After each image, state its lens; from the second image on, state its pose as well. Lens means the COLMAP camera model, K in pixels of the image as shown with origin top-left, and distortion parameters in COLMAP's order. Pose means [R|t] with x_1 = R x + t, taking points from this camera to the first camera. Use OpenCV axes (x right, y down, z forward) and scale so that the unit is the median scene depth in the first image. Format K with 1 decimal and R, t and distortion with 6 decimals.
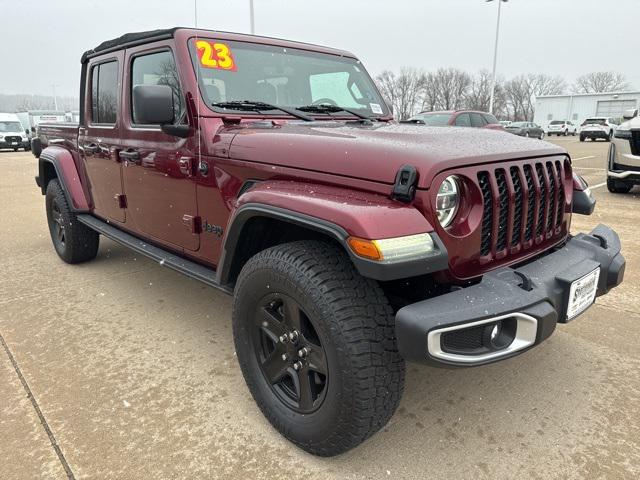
lens RADIAL K [[510.9, 0, 324.0], [0, 510.9, 243.6], [0, 0, 1]] dist [-0.007614, -0.042925]
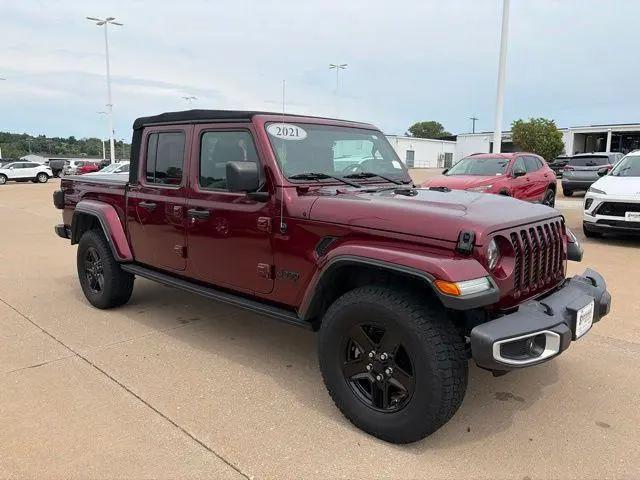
lens RADIAL K [[569.6, 0, 309.6], [0, 569.6, 247.8], [0, 0, 1]] dist [0.003931, 0.008880]
pose [[0.996357, -0.008453, 0.084862, -0.301615], [0.014681, 0.997222, -0.073030, 0.006040], [-0.084009, 0.074010, 0.993713, -0.405042]]
